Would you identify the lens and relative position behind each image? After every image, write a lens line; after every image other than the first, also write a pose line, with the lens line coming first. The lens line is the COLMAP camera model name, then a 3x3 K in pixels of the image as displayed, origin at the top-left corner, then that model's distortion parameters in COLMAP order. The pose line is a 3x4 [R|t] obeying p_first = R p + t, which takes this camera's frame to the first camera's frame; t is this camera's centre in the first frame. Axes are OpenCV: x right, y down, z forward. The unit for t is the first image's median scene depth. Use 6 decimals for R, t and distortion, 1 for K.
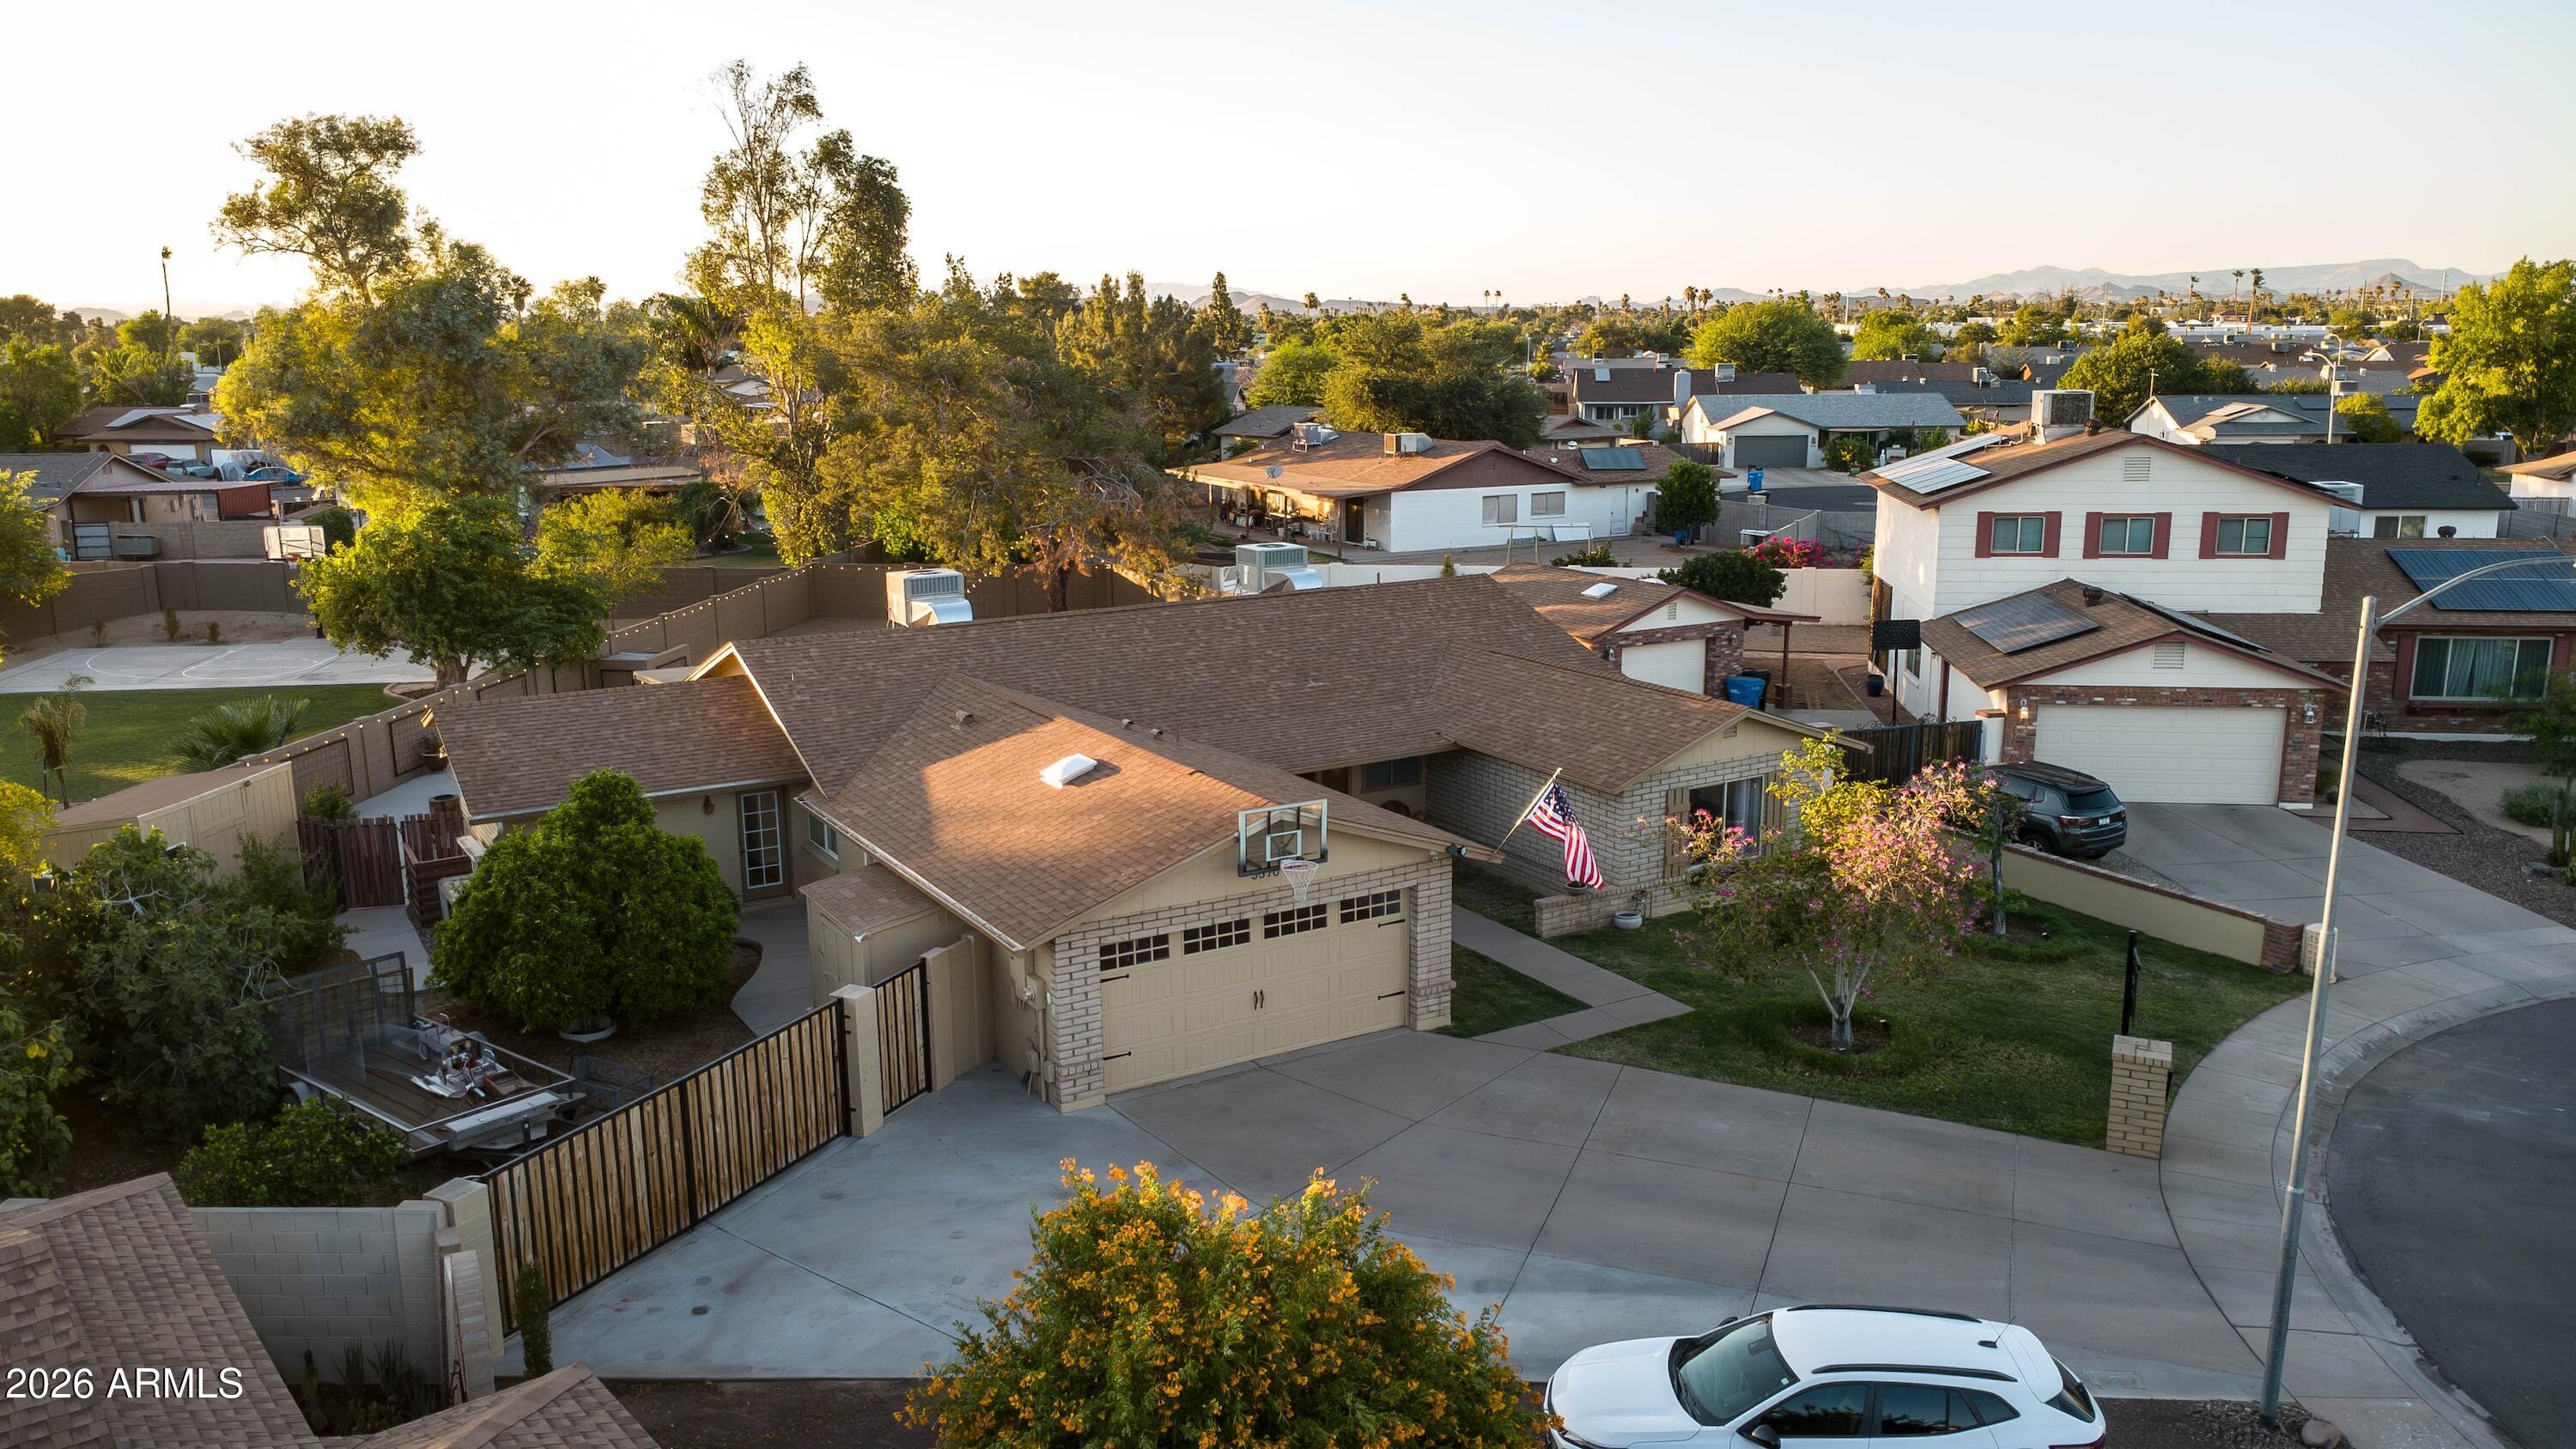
lens RADIAL K [[1856.7, 0, 1256.5], [0, 1856.7, 731.1], [0, 0, 1]] dist [0.018943, -0.002896]
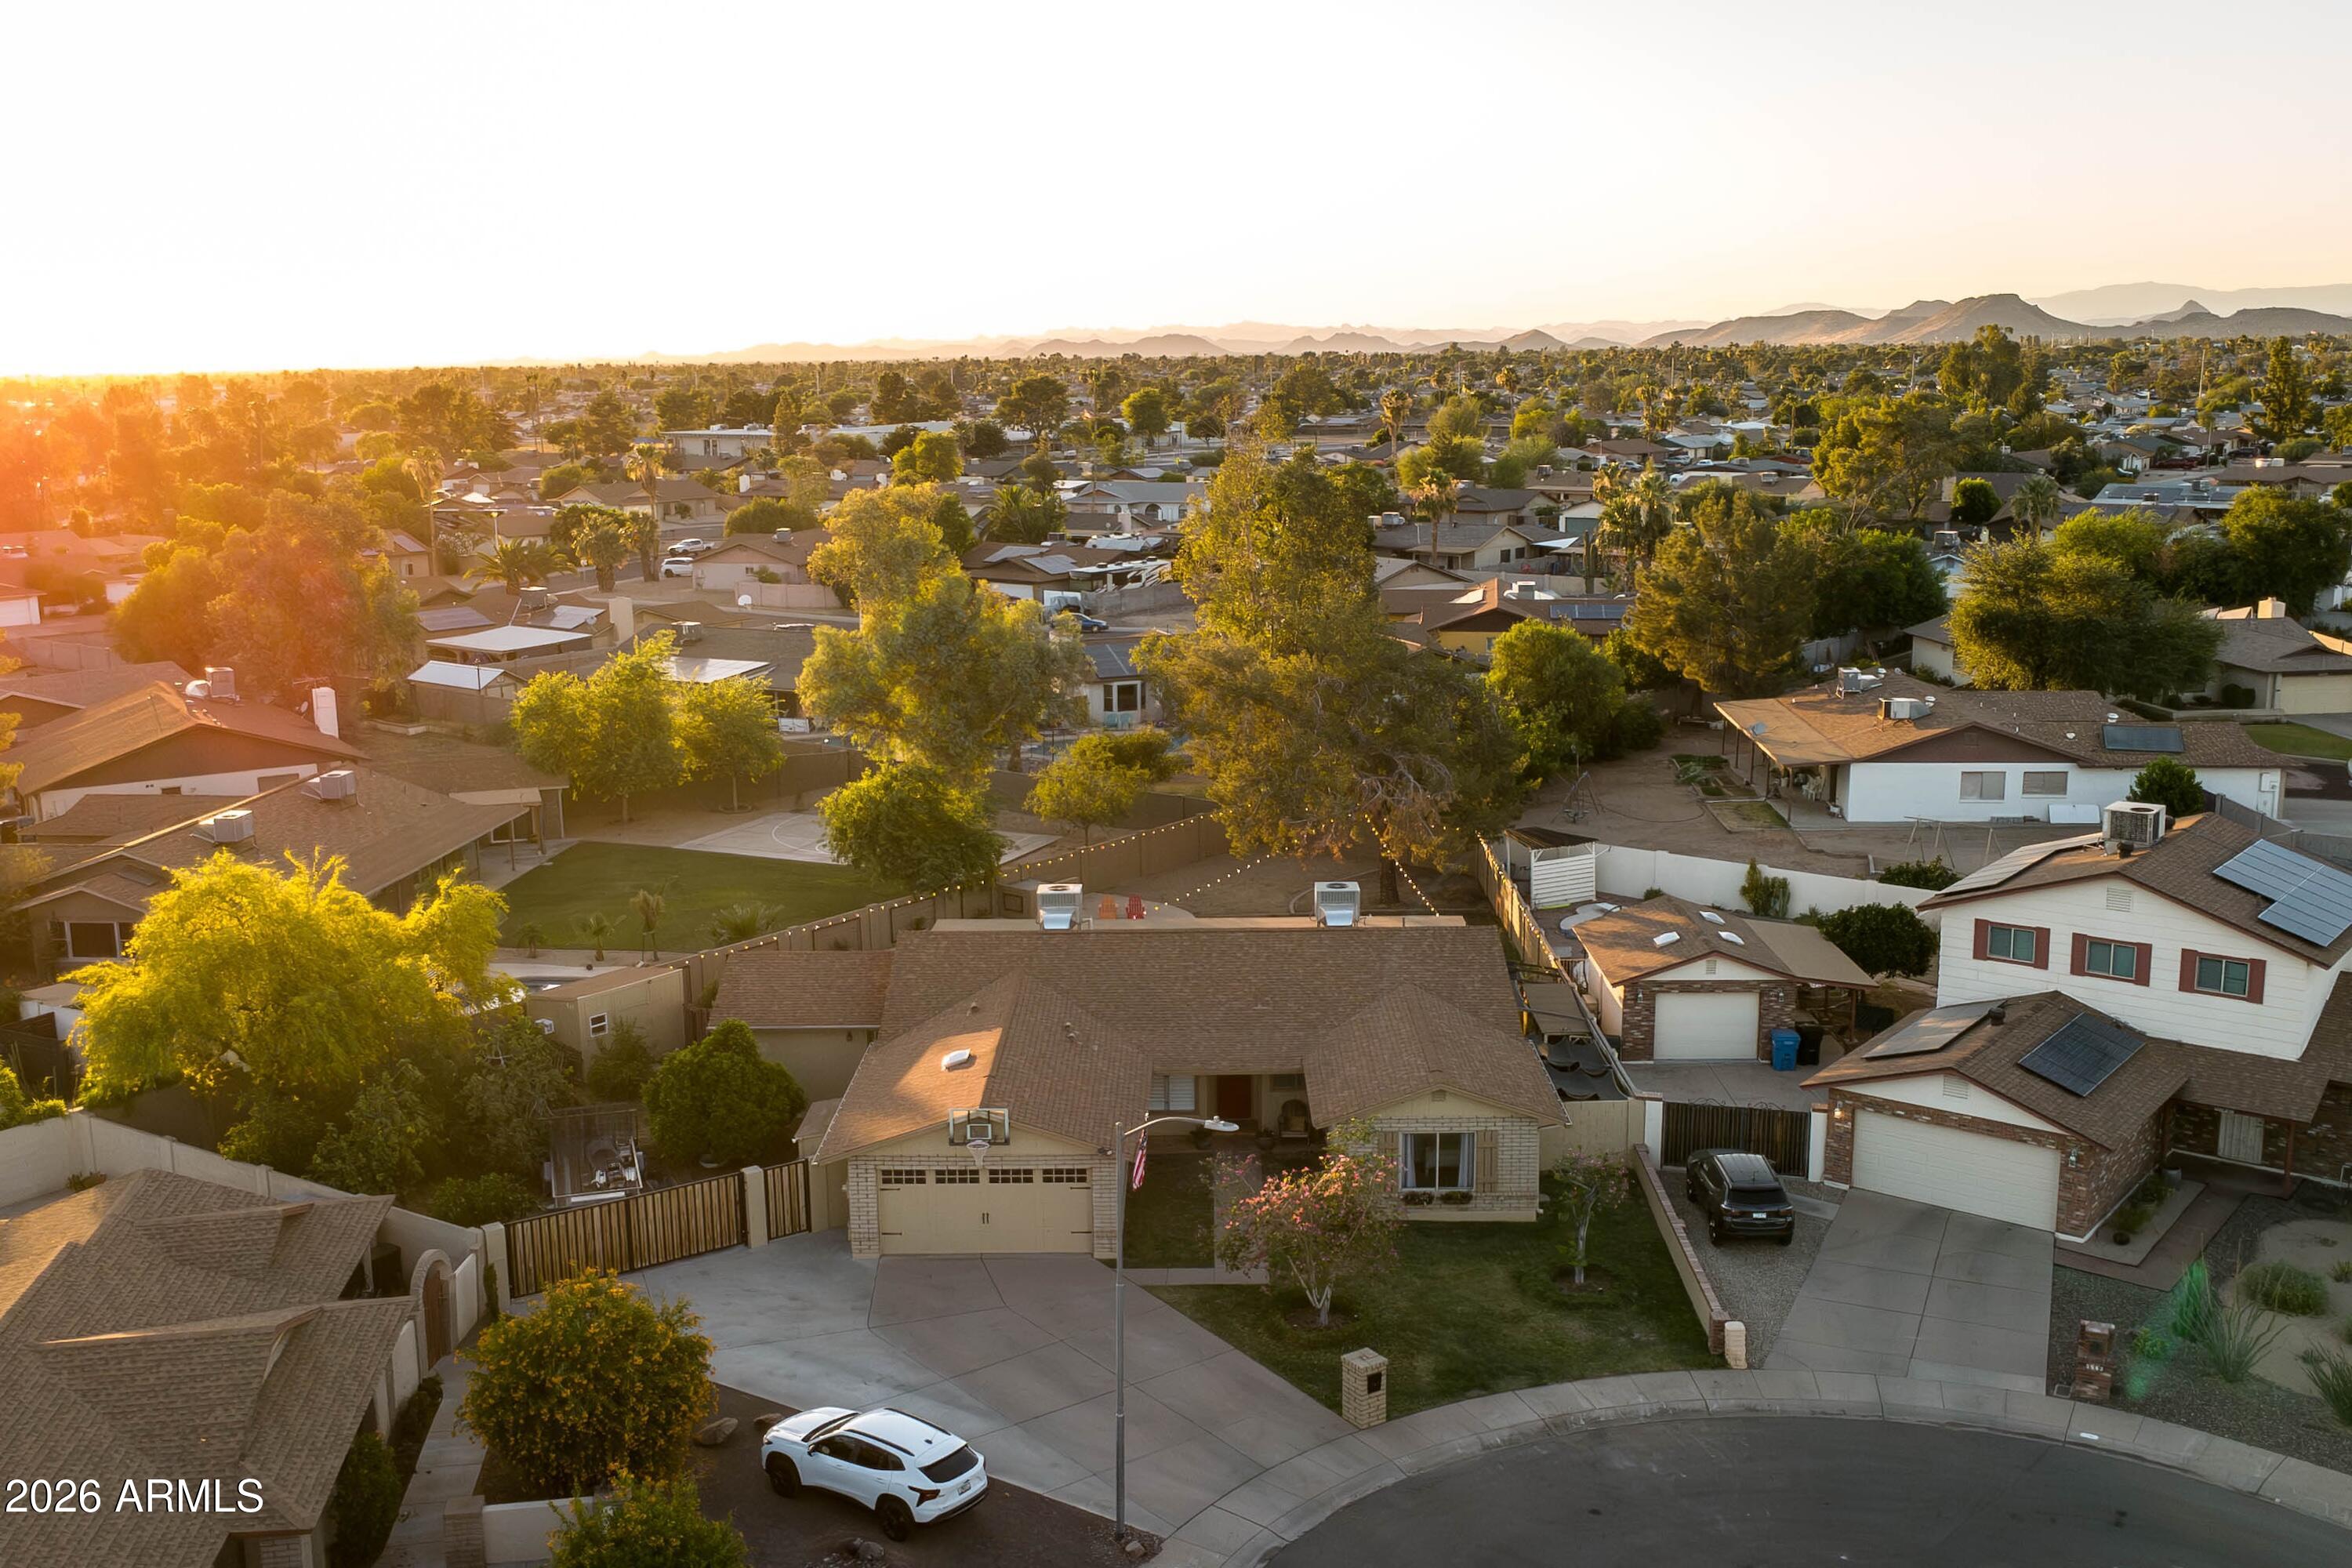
lens RADIAL K [[2089.8, 0, 1179.6], [0, 2089.8, 745.2], [0, 0, 1]] dist [0.004958, -0.000666]
pose [[0.864361, 0.087903, -0.495129, 0.596469], [-0.107595, 0.994130, -0.011338, -0.158385], [0.491226, 0.063074, 0.868746, -0.334737]]
